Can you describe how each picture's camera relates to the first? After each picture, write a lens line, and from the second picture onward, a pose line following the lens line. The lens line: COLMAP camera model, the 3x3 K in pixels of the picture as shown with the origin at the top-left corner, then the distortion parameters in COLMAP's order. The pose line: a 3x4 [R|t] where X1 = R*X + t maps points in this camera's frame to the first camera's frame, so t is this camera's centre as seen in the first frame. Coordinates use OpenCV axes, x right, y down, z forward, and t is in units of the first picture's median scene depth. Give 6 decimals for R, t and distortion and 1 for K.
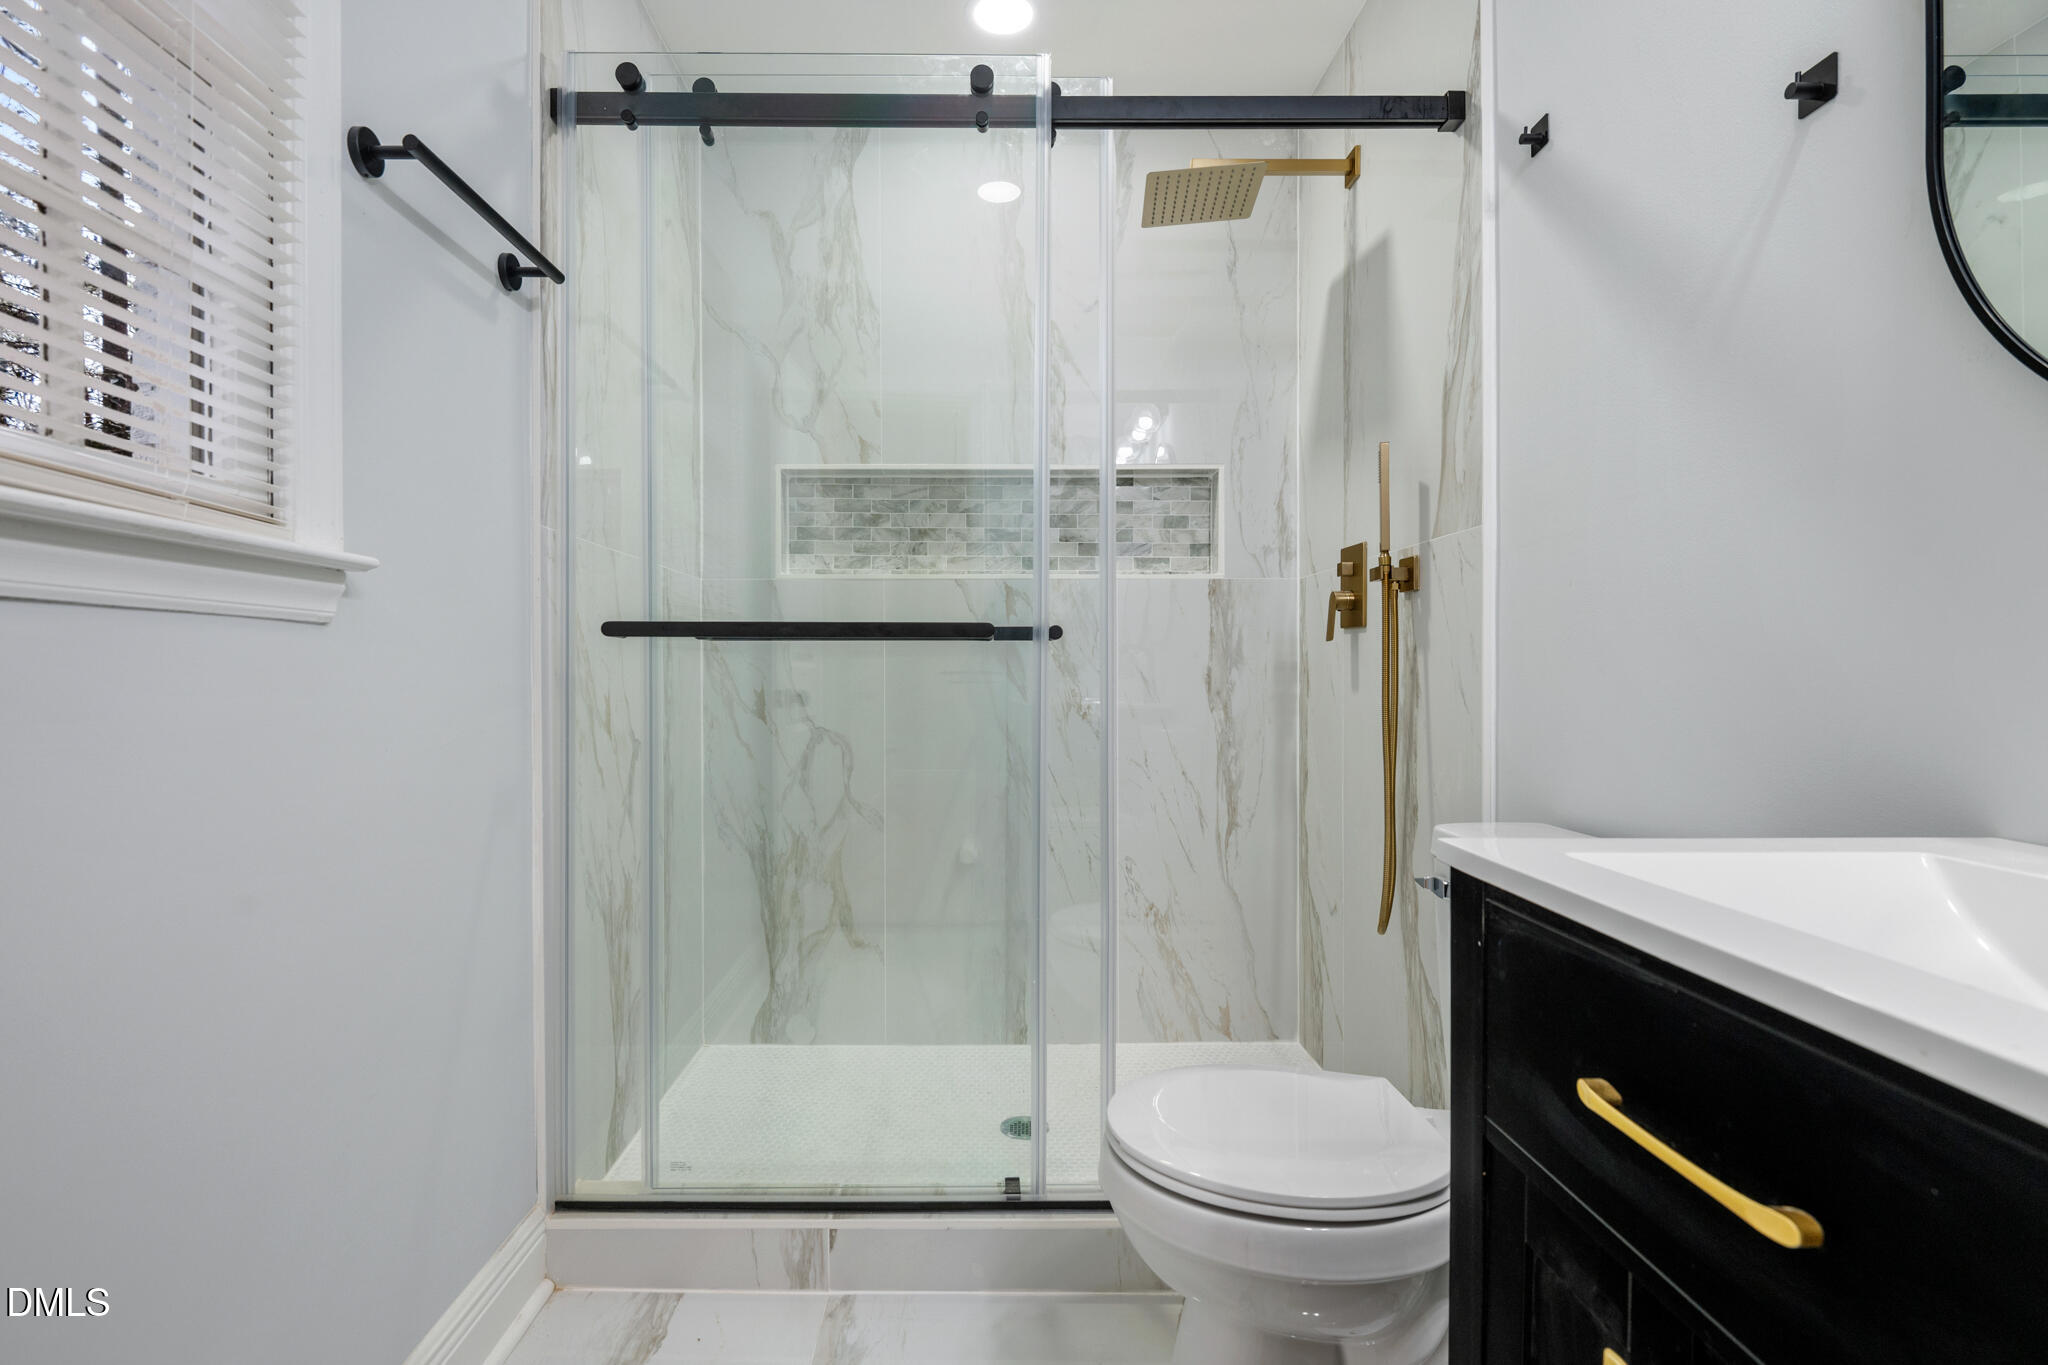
lens RADIAL K [[923.8, 0, 1012.7], [0, 923.8, 673.8], [0, 0, 1]] dist [0.006032, -0.009950]
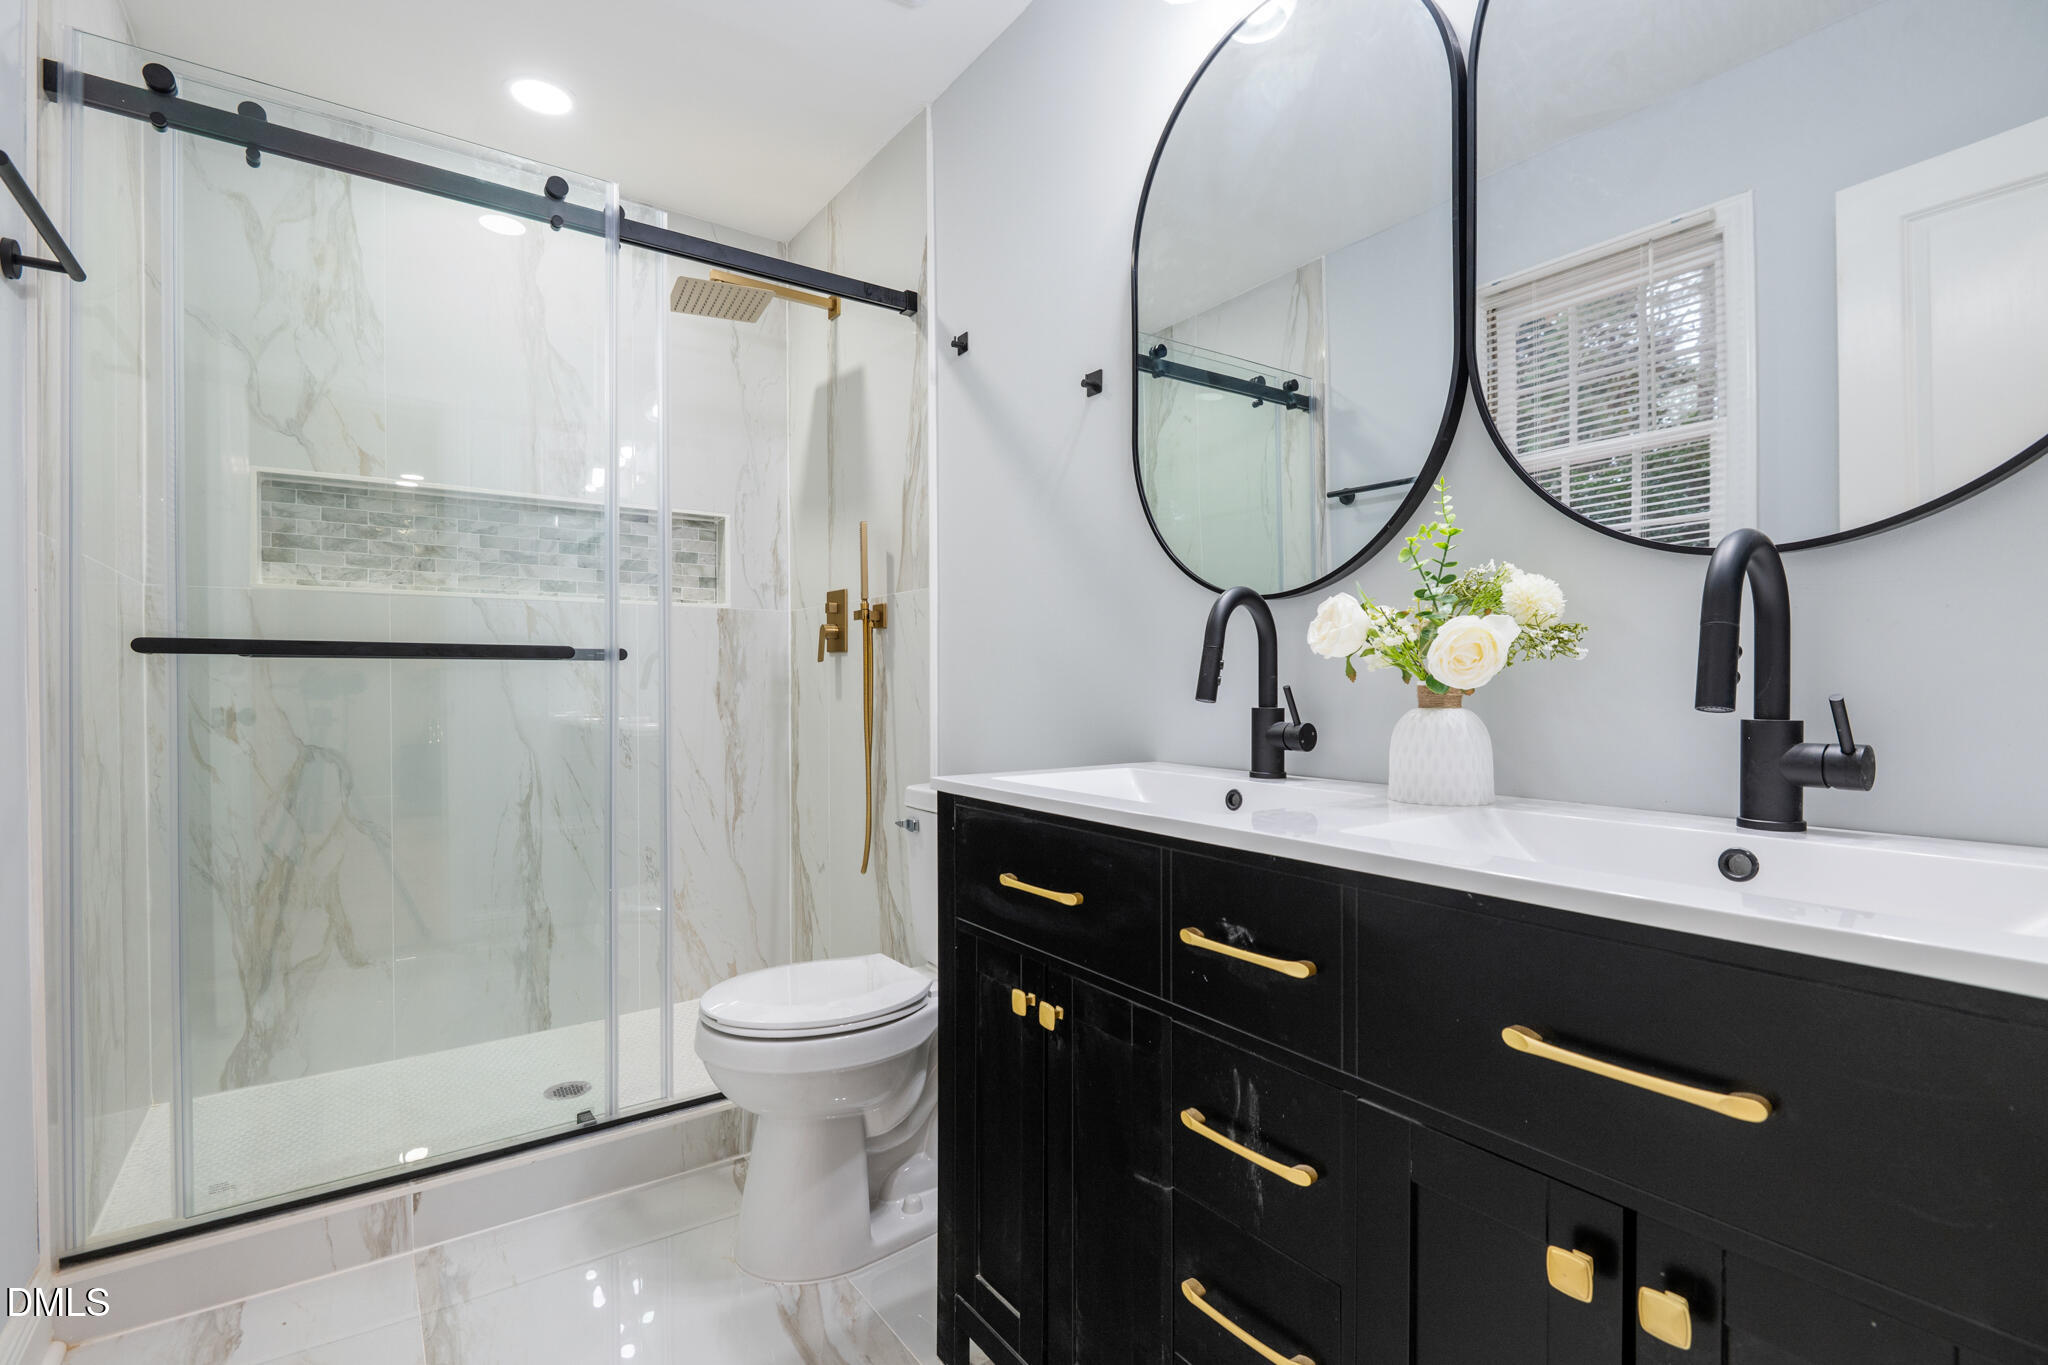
lens RADIAL K [[932.9, 0, 1034.1], [0, 932.9, 660.7], [0, 0, 1]] dist [-0.011286, 0.000039]
pose [[0.811410, 0.010696, 0.584380, -0.177697], [0.004726, 0.999680, -0.024861, -0.002792], [-0.584459, 0.022934, 0.811099, -0.243651]]
